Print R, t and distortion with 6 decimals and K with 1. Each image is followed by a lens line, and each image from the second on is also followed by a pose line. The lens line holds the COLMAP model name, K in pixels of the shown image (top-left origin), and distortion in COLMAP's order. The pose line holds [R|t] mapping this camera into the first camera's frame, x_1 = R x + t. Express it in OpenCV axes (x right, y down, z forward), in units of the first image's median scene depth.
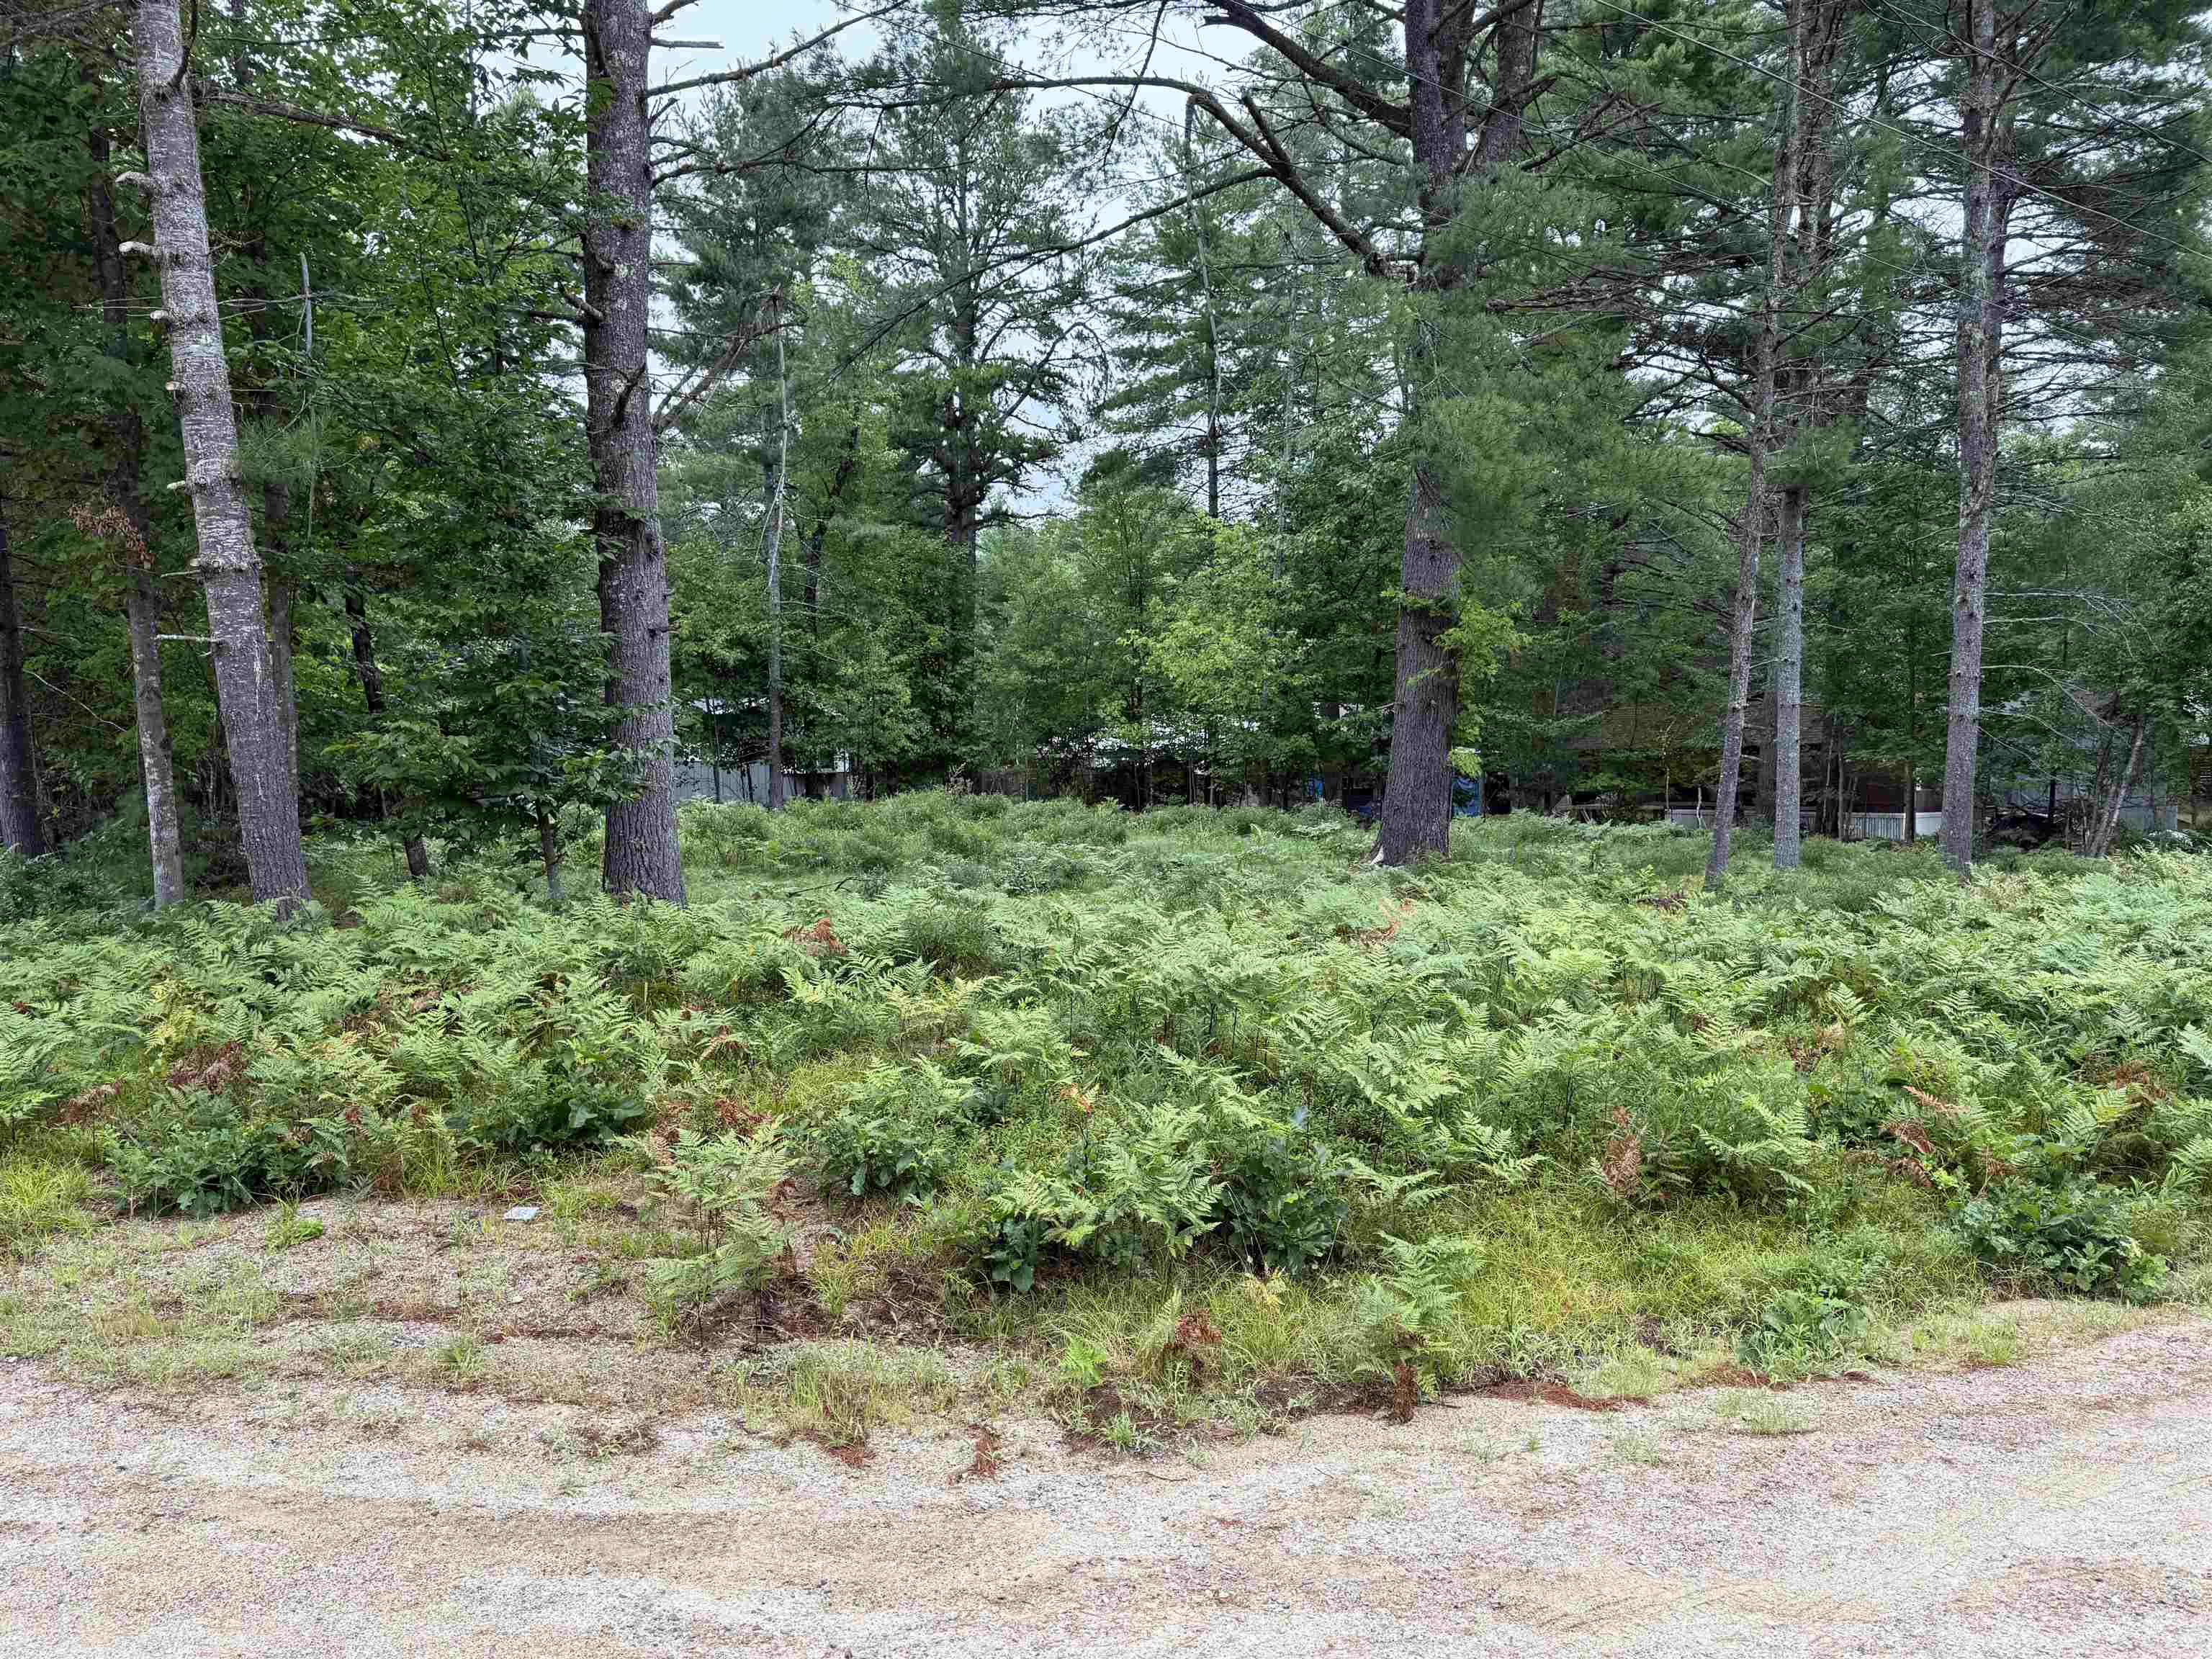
lens RADIAL K [[1545.4, 0, 1107.0], [0, 1545.4, 869.4], [0, 0, 1]] dist [0.047481, -0.054090]
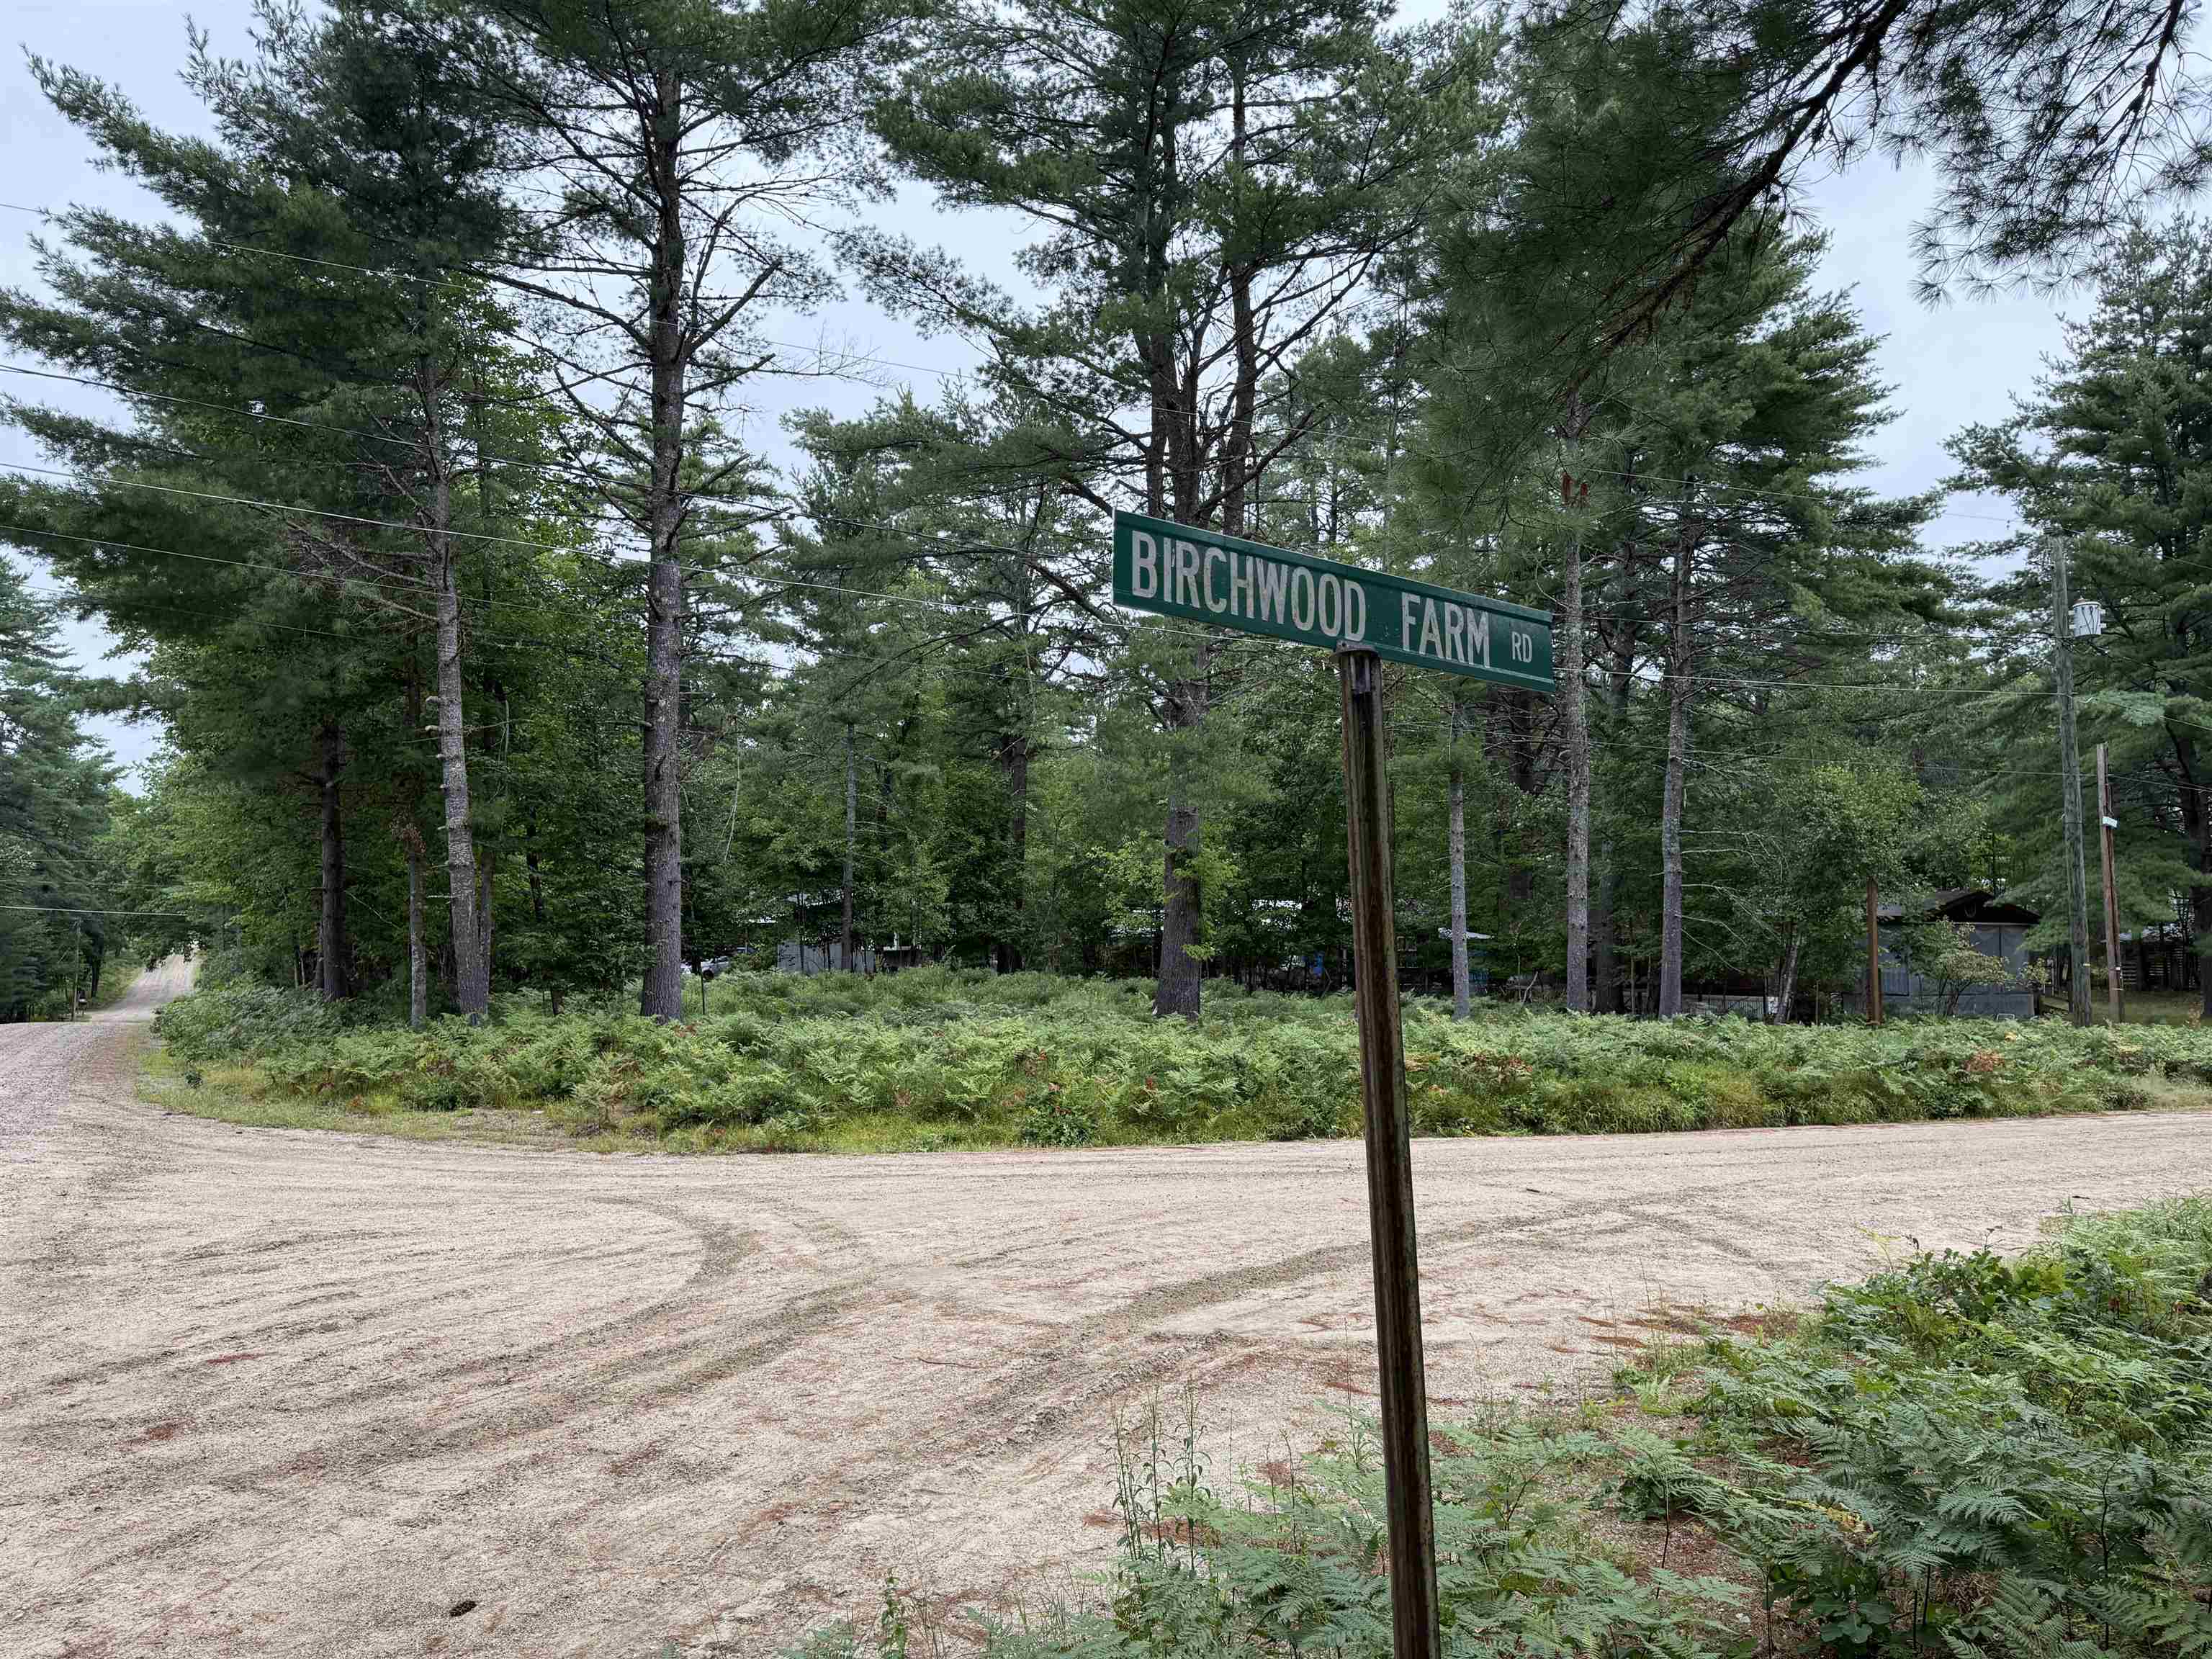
lens RADIAL K [[1532.4, 0, 1096.1], [0, 1532.4, 840.6], [0, 0, 1]] dist [0.103922, -0.164712]
pose [[0.992690, -0.000481, -0.120688, 0.471455], [-0.015260, 0.991466, -0.129471, 0.034929], [0.119720, 0.130367, 0.984211, -0.840258]]
